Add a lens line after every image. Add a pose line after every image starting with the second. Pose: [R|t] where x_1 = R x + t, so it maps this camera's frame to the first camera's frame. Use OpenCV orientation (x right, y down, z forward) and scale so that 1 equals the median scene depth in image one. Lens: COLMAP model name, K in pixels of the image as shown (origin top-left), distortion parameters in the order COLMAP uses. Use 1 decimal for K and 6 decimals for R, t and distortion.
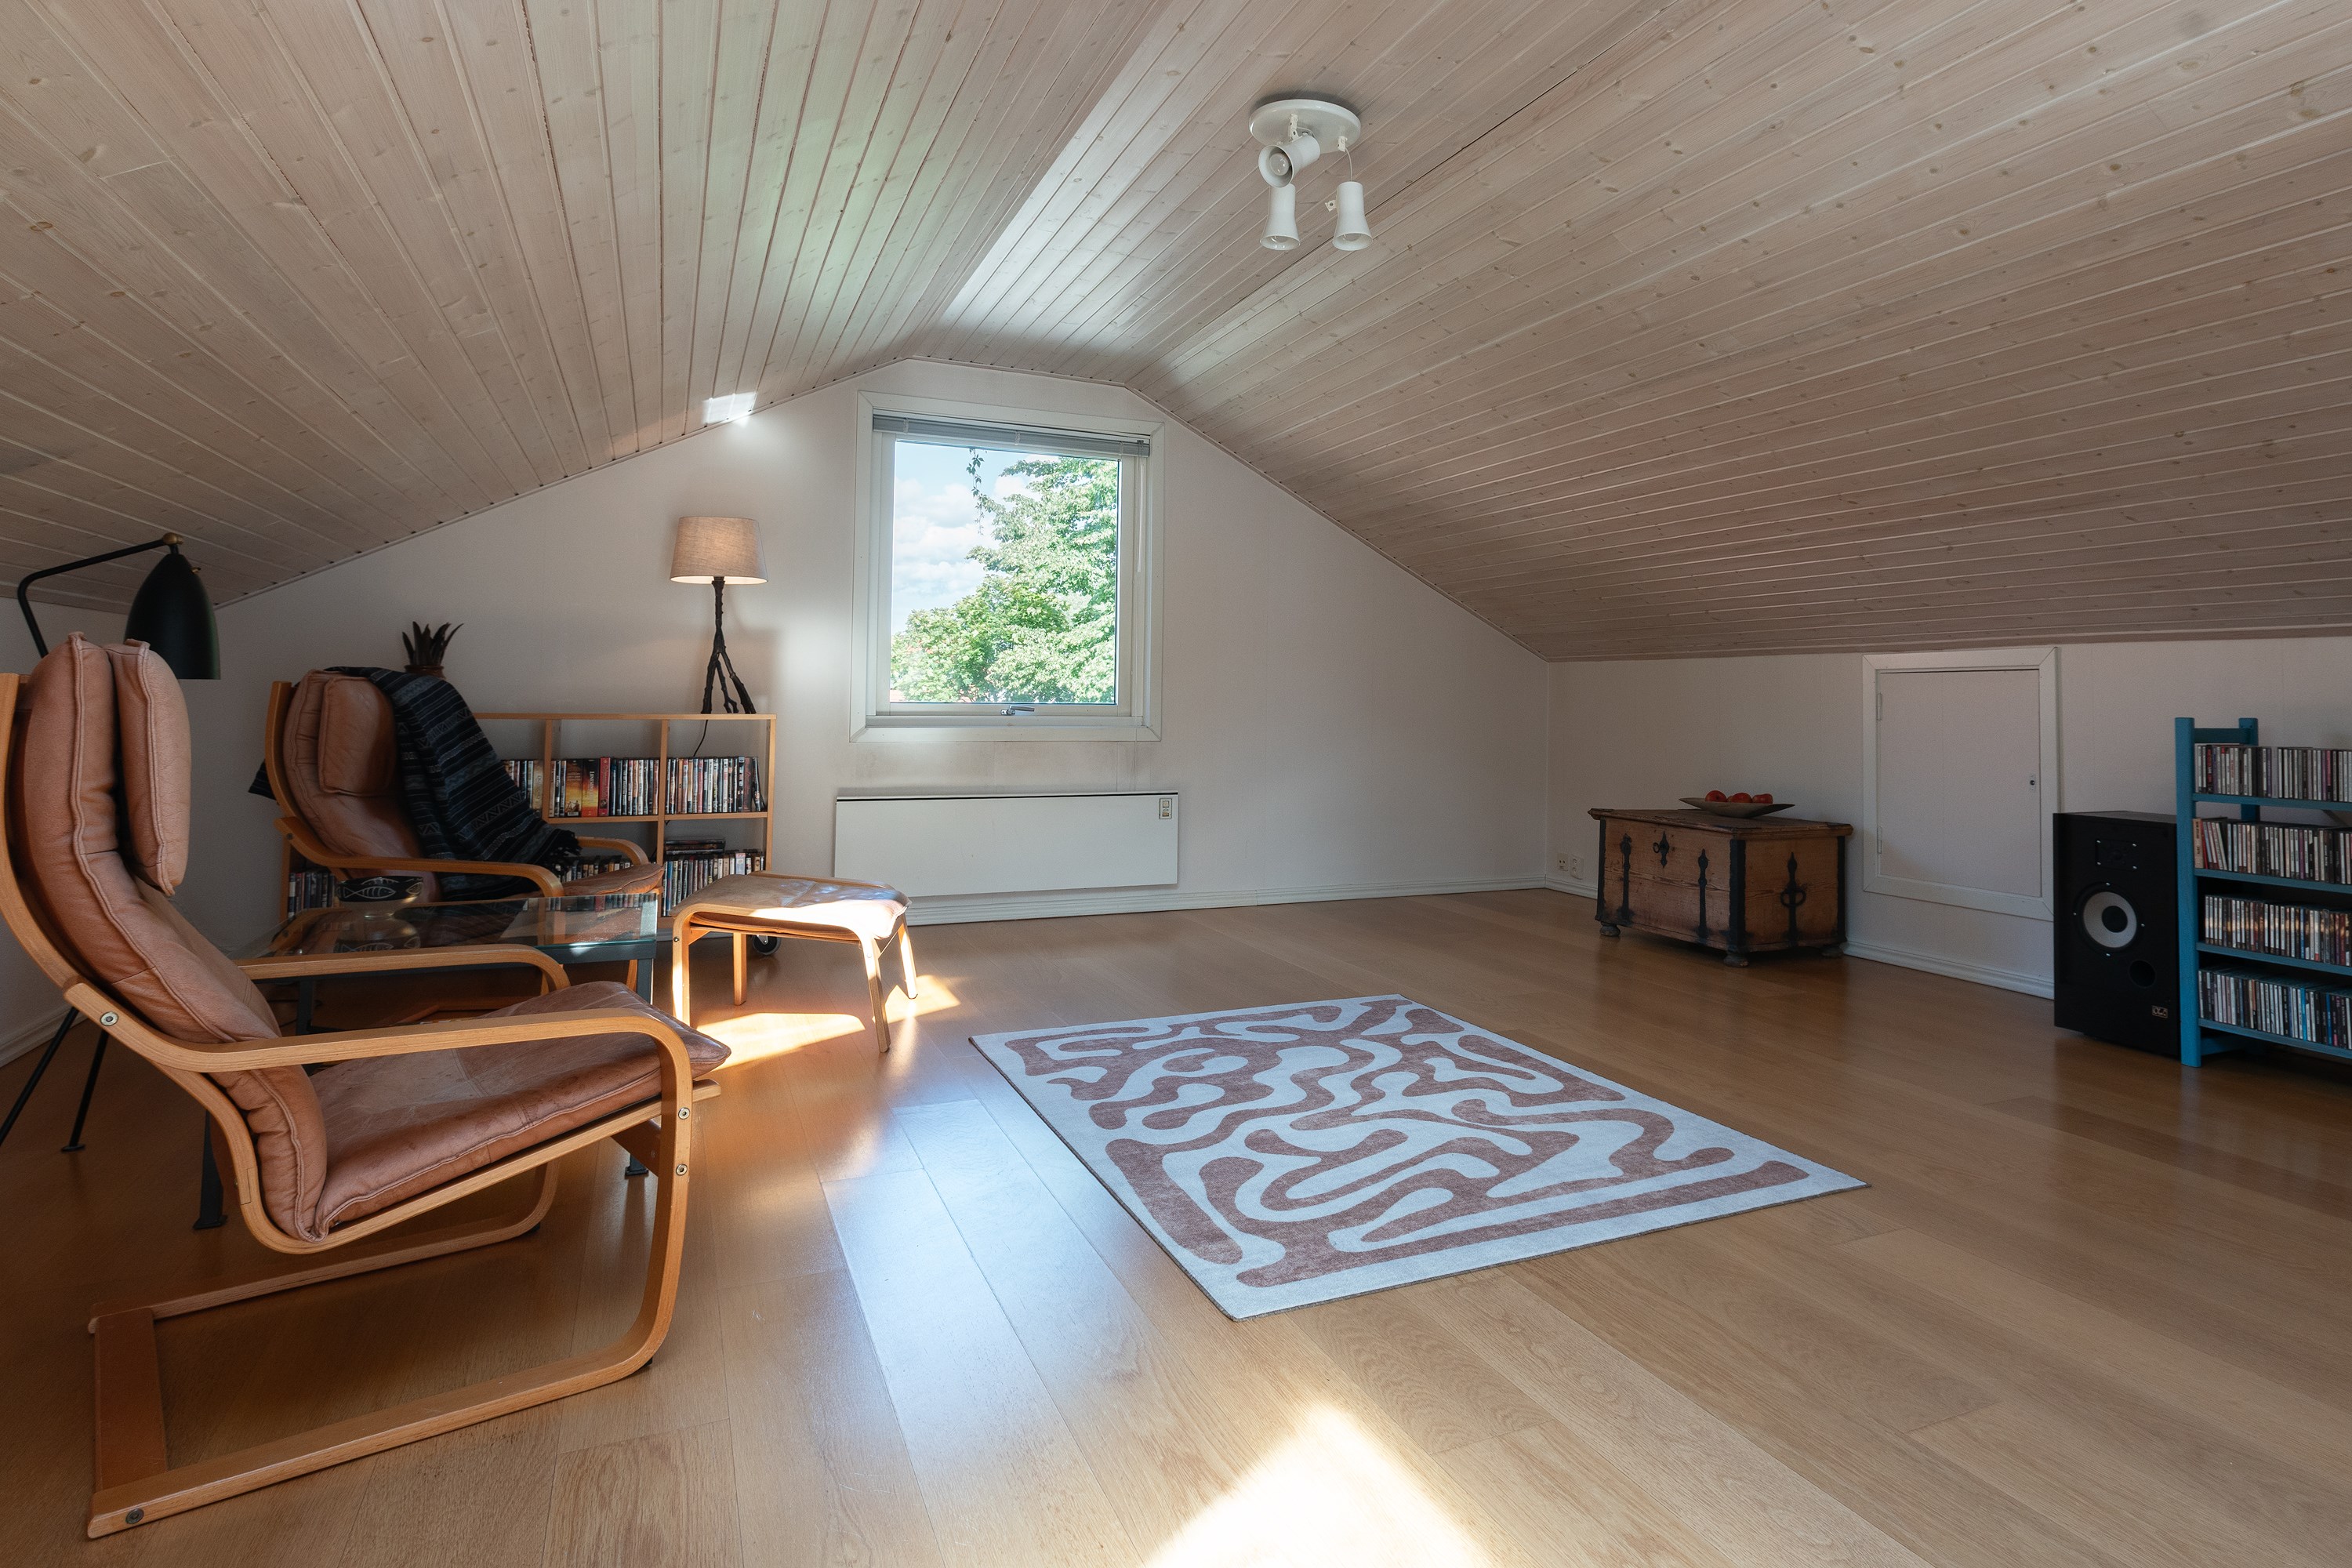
lens RADIAL K [[1316.1, 0, 1323.1], [0, 1316.1, 707.9], [0, 0, 1]] dist [-0.005505, -0.001782]
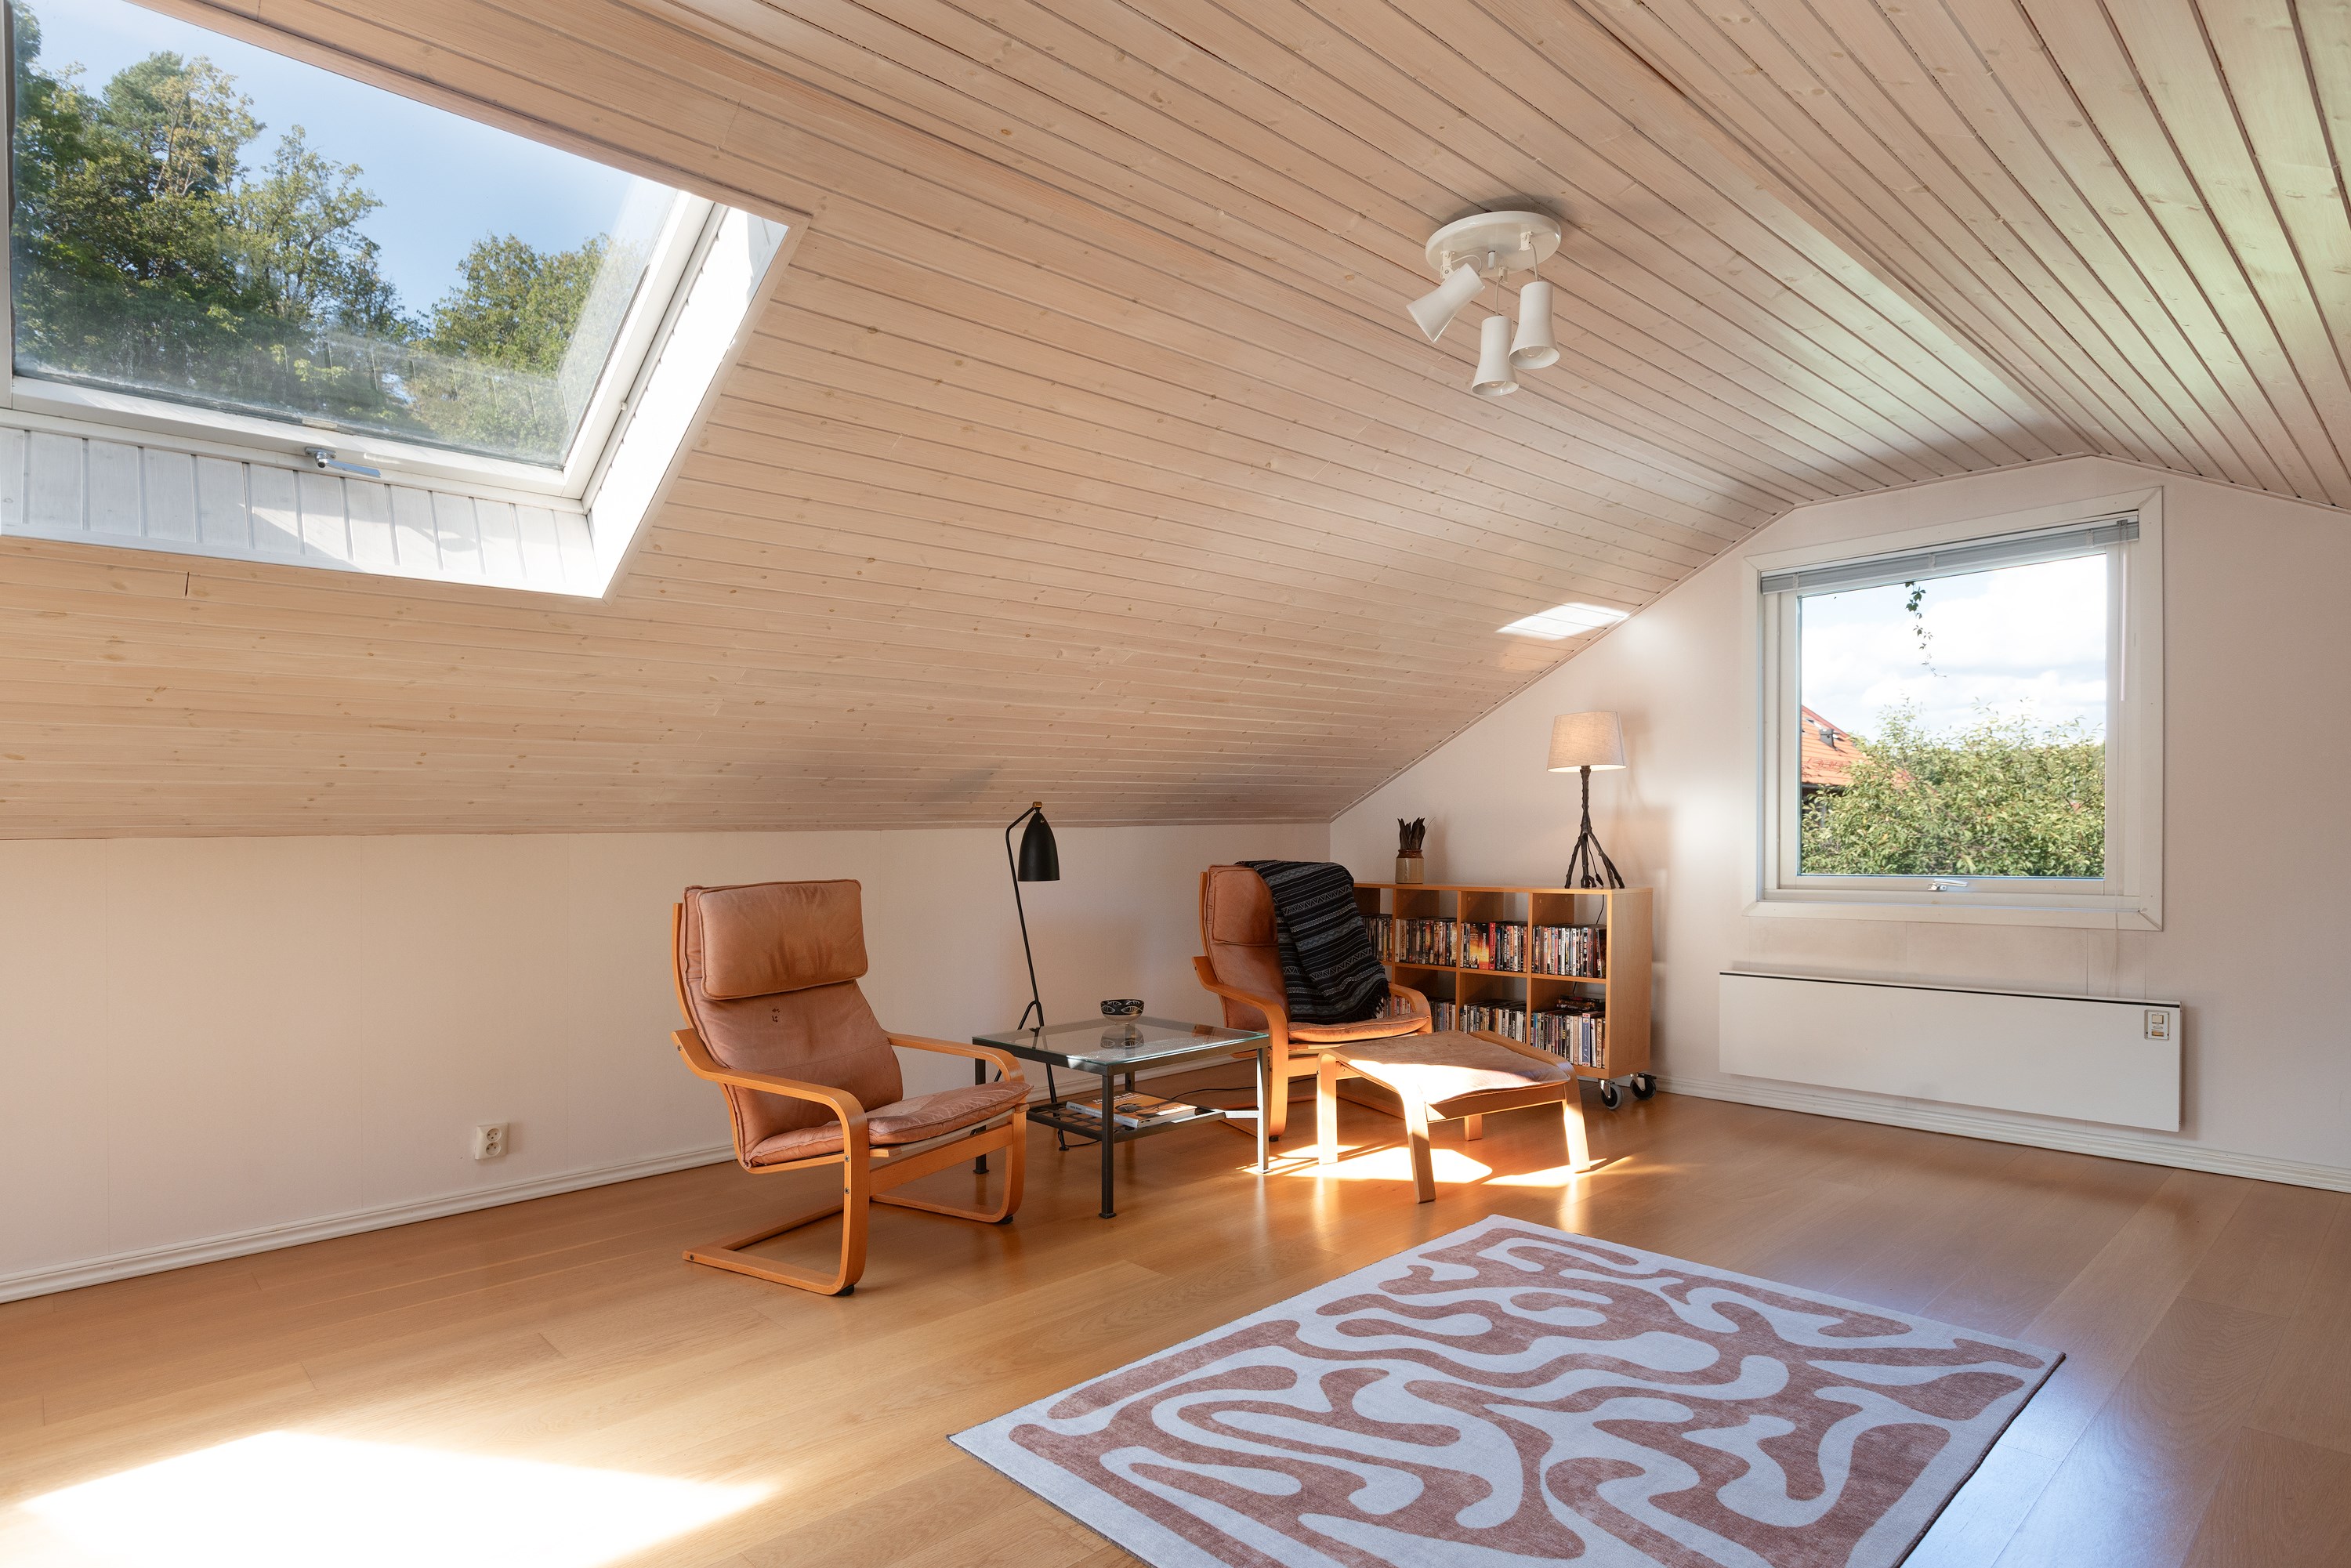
lens RADIAL K [[1243.0, 0, 1202.0], [0, 1243.0, 877.6], [0, 0, 1]] dist [-0.003785, 0.000613]
pose [[0.300440, 0.018844, -0.953615, 0.795485], [0.012830, 0.999635, 0.023795, -0.058893], [0.953715, -0.019383, 0.300088, 0.644431]]
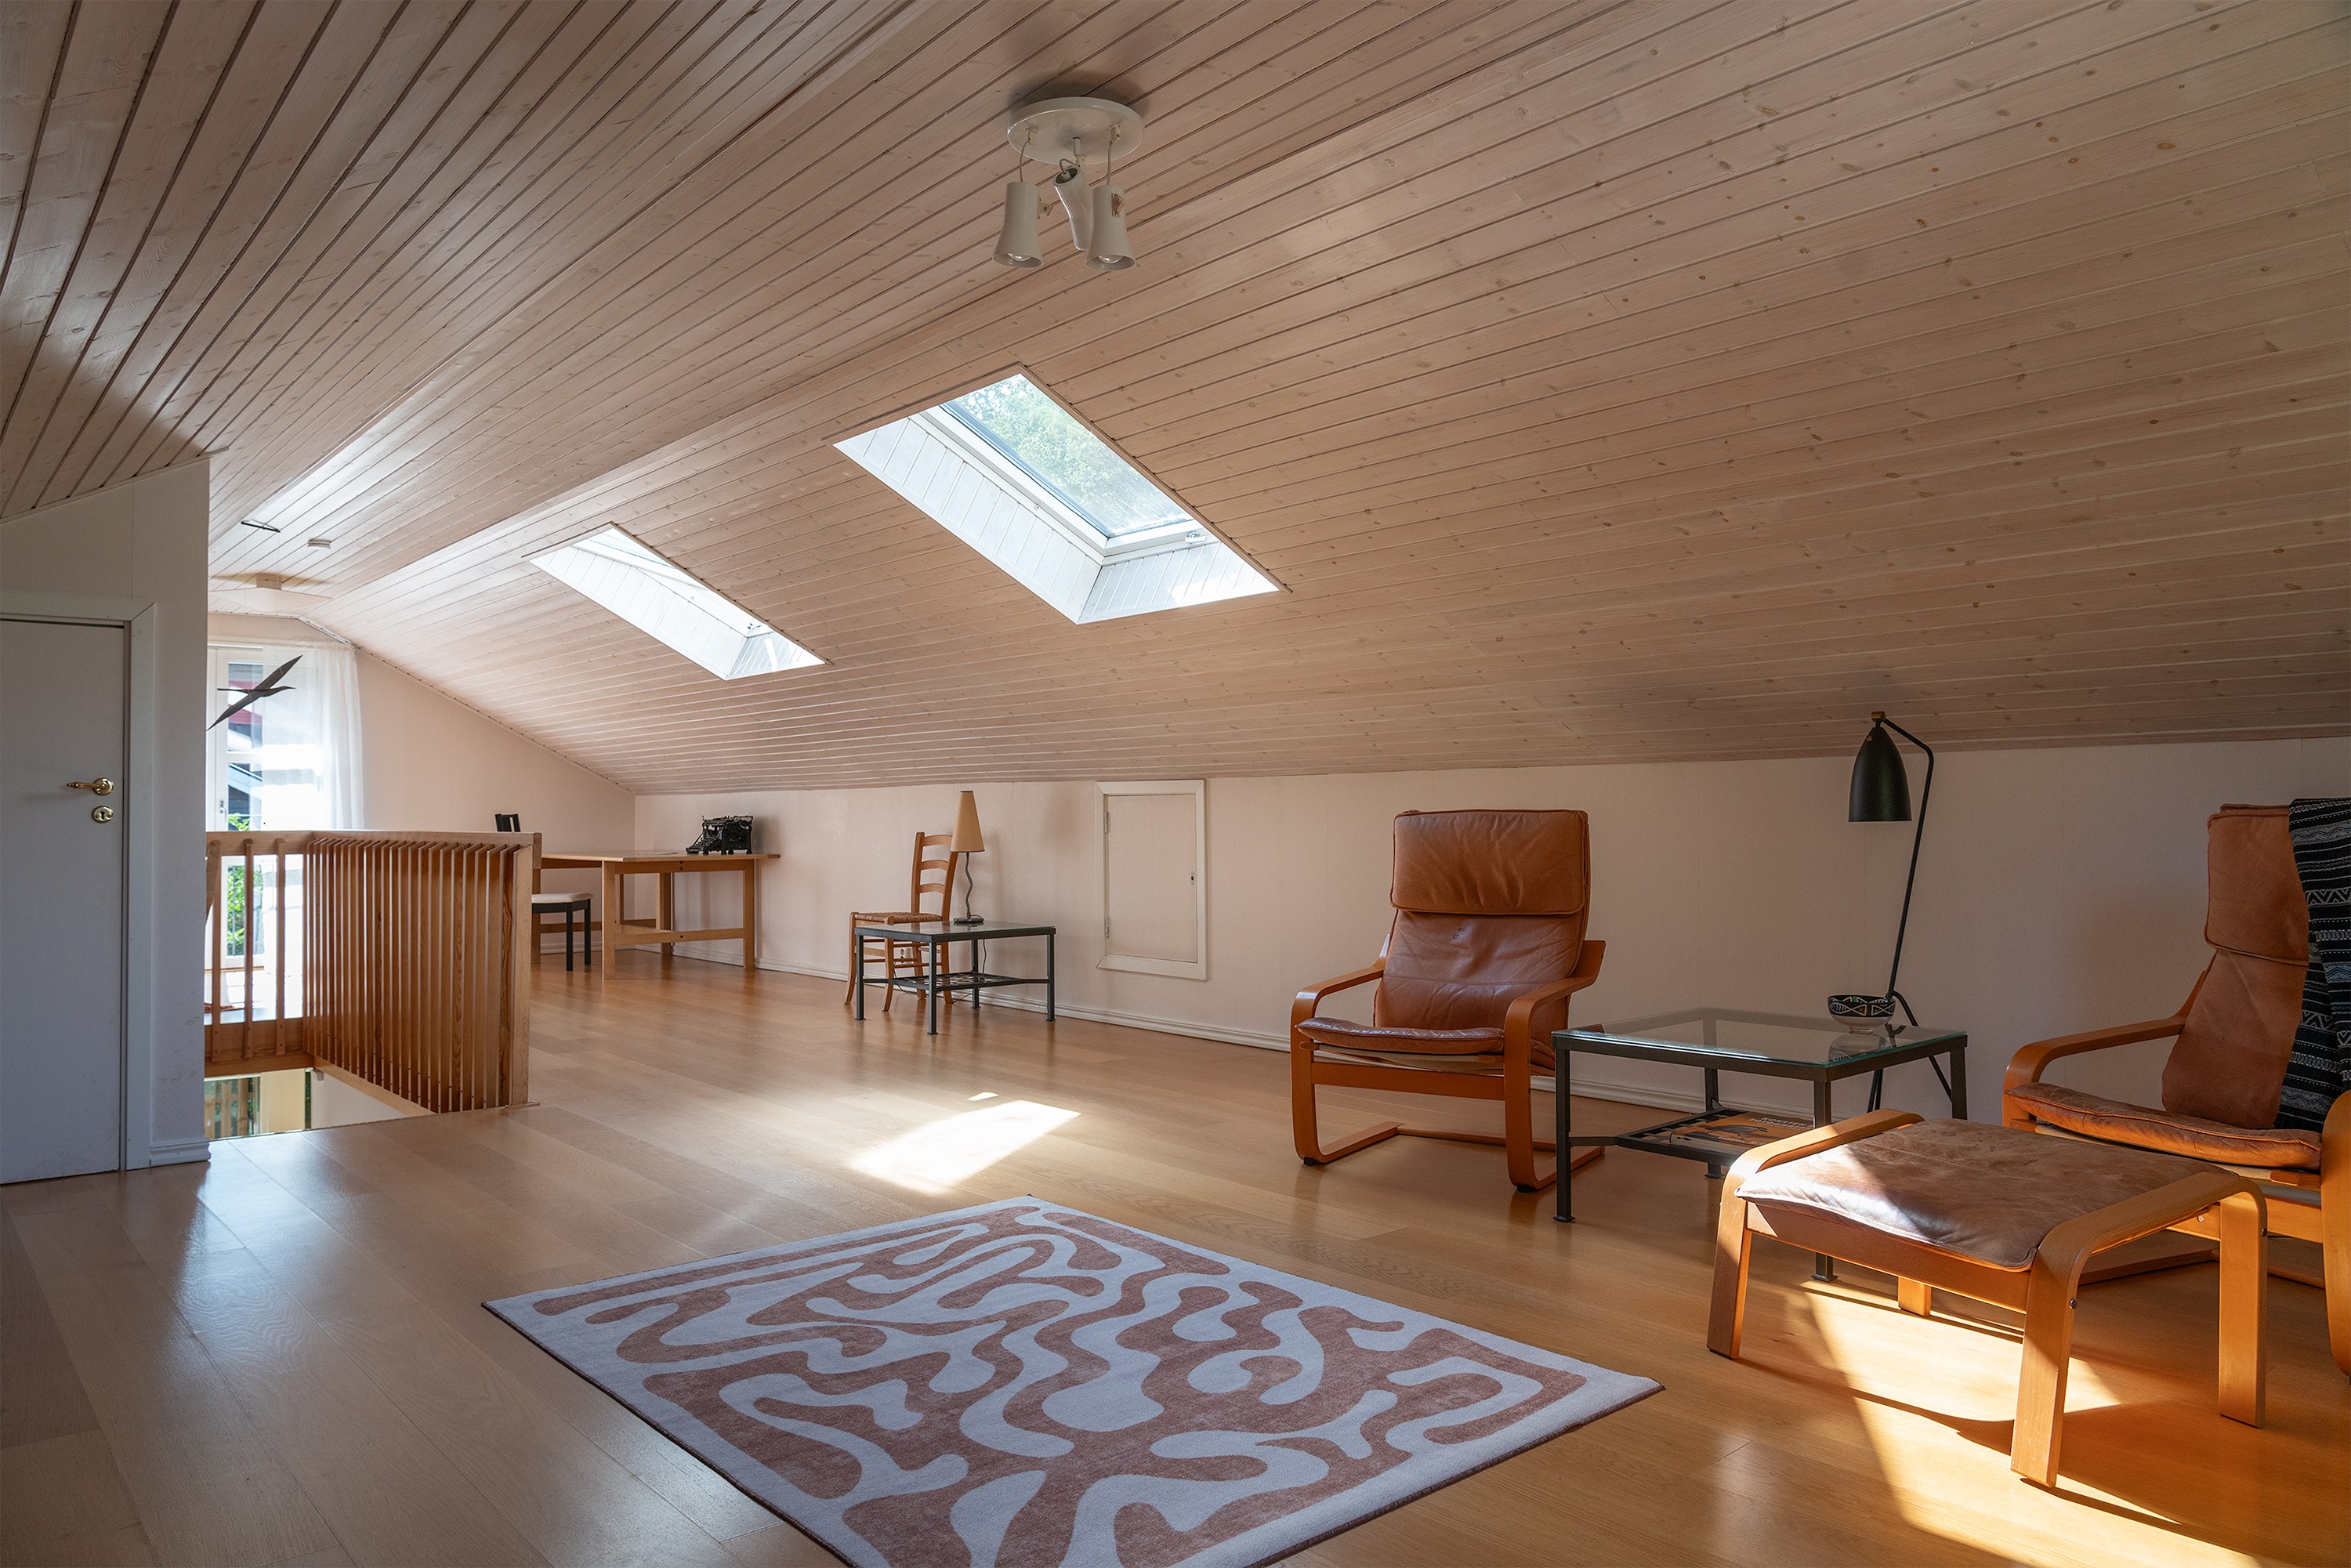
lens RADIAL K [[1624.3, 0, 1165.1], [0, 1624.3, 809.3], [0, 0, 1]] dist [-0.028696, 0.005337]
pose [[-0.972598, -0.005697, -0.232426, 0.182679], [-0.005107, 0.999982, -0.003140, -0.022606], [0.232439, -0.001867, -0.972609, 2.239034]]
